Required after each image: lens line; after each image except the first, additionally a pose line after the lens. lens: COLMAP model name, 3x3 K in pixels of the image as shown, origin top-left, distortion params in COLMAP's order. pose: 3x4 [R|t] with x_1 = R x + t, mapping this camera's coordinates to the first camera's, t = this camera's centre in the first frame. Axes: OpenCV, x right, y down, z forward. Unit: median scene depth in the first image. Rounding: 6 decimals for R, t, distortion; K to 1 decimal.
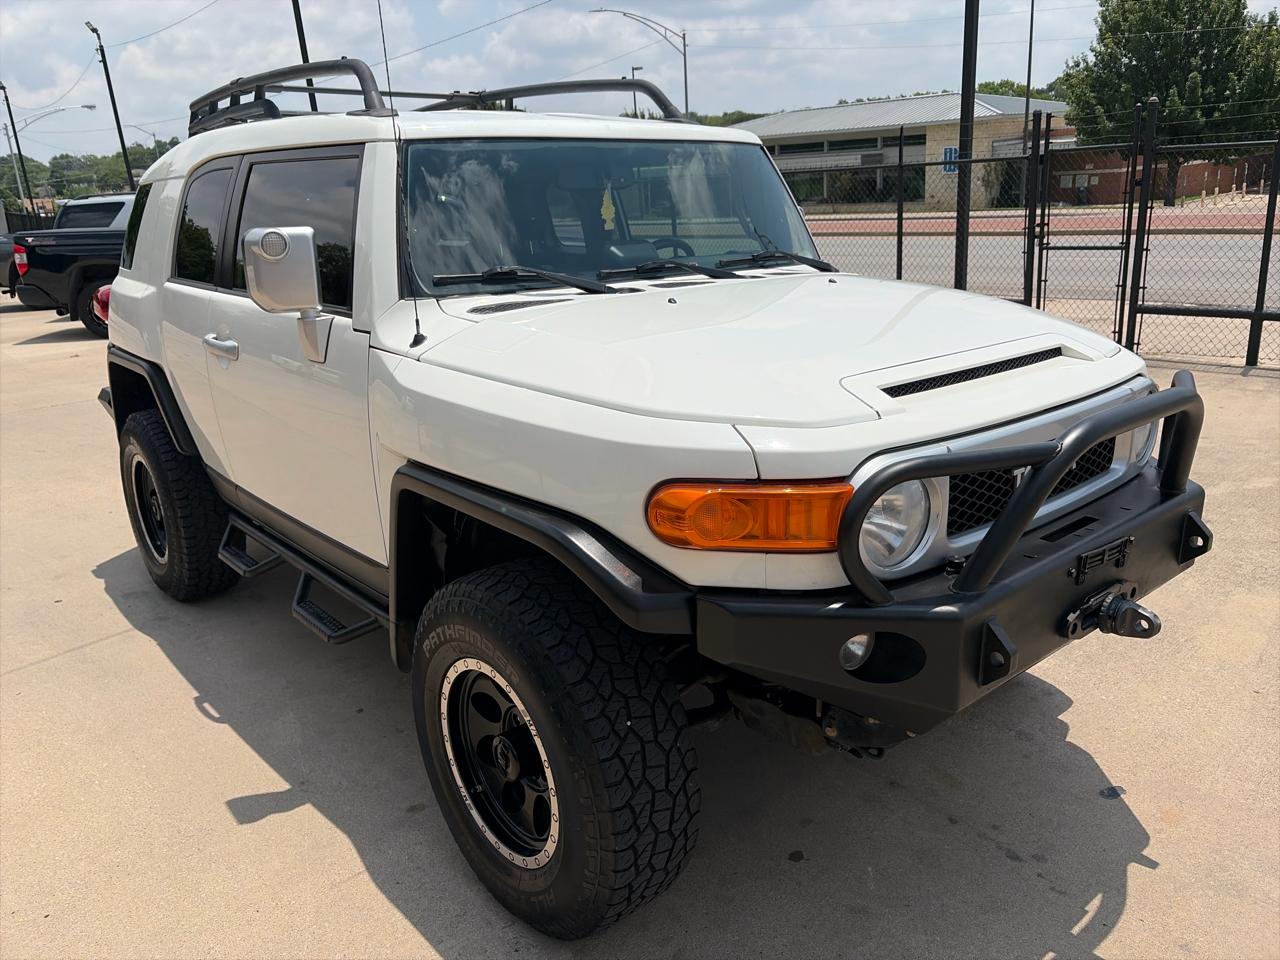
lens RADIAL K [[976.0, 0, 639.0], [0, 976.0, 477.1], [0, 0, 1]] dist [0.045652, -0.048931]
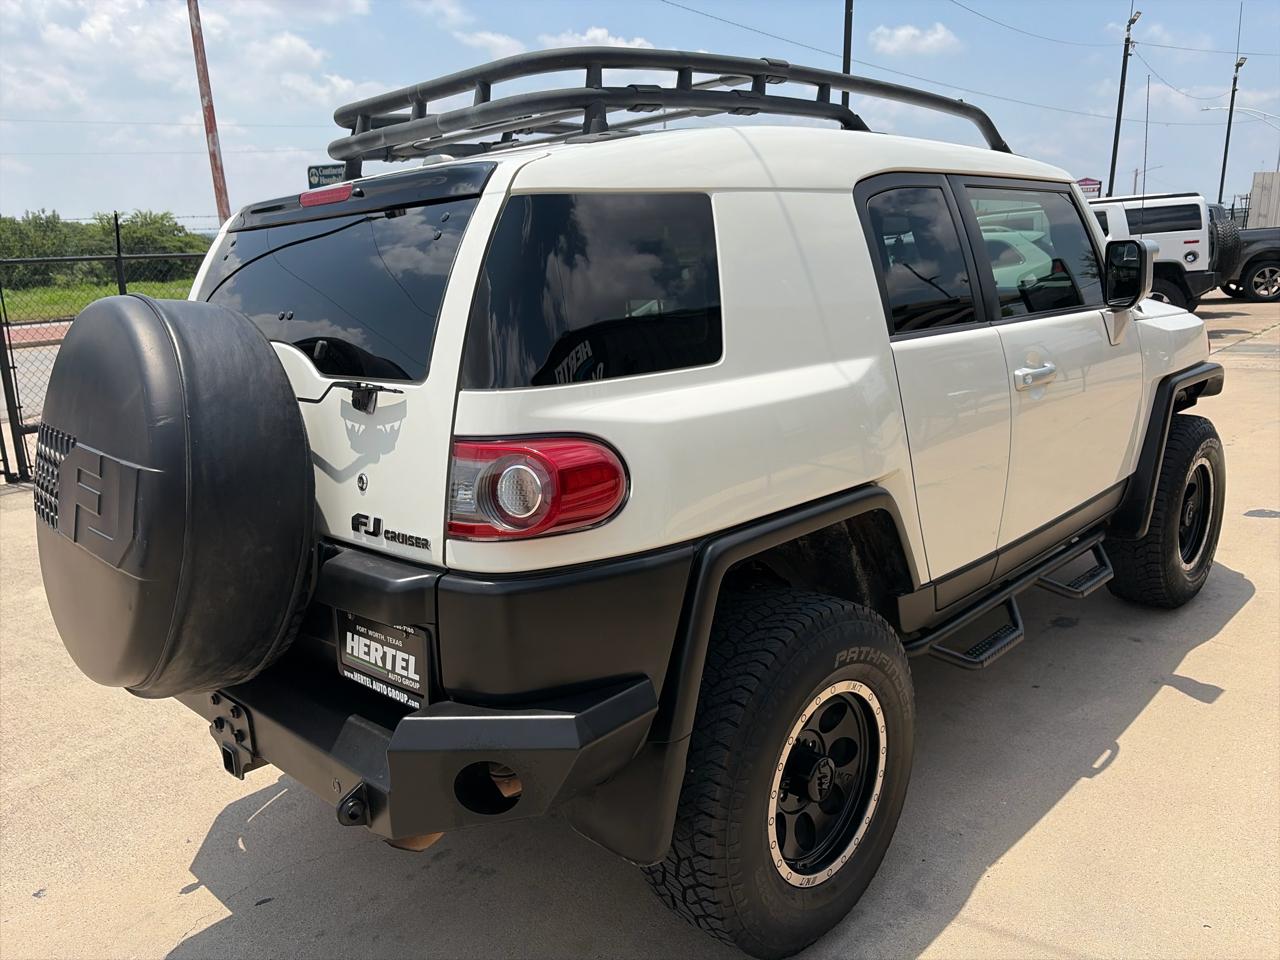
lens RADIAL K [[976.0, 0, 645.3], [0, 976.0, 482.1], [0, 0, 1]] dist [0.045652, -0.048931]
pose [[-0.096565, -0.183636, 0.978240, -1.474128], [0.329466, 0.921530, 0.205513, -0.394984], [-0.939217, 0.342142, -0.028486, 1.578790]]
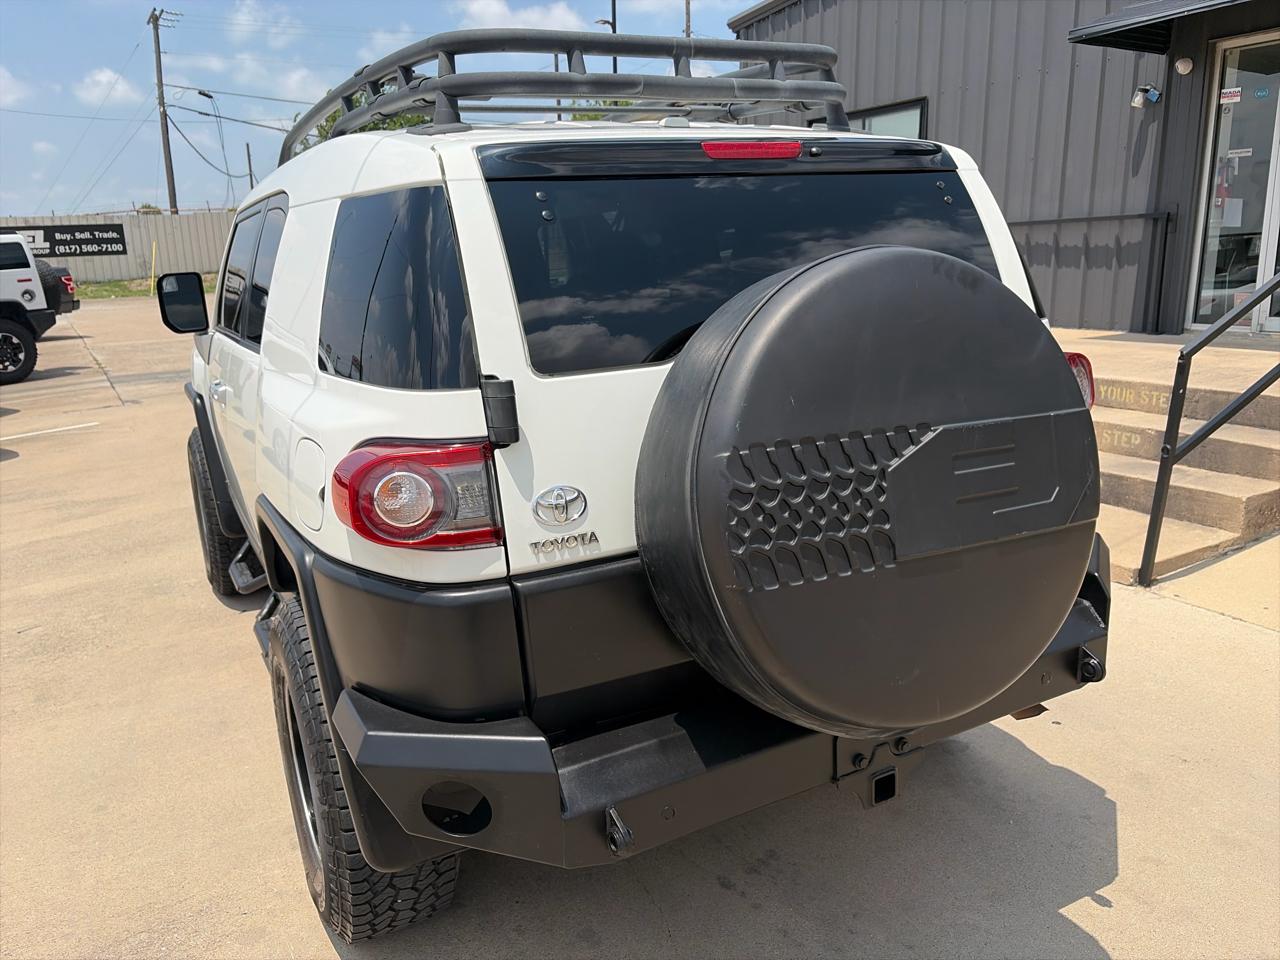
lens RADIAL K [[976.0, 0, 643.0], [0, 976.0, 477.0], [0, 0, 1]] dist [0.045652, -0.048931]
pose [[-0.974613, 0.026097, 0.222371, -0.695532], [0.133733, 0.864405, 0.484685, -0.683352], [-0.179569, 0.502118, -0.845950, 2.458977]]
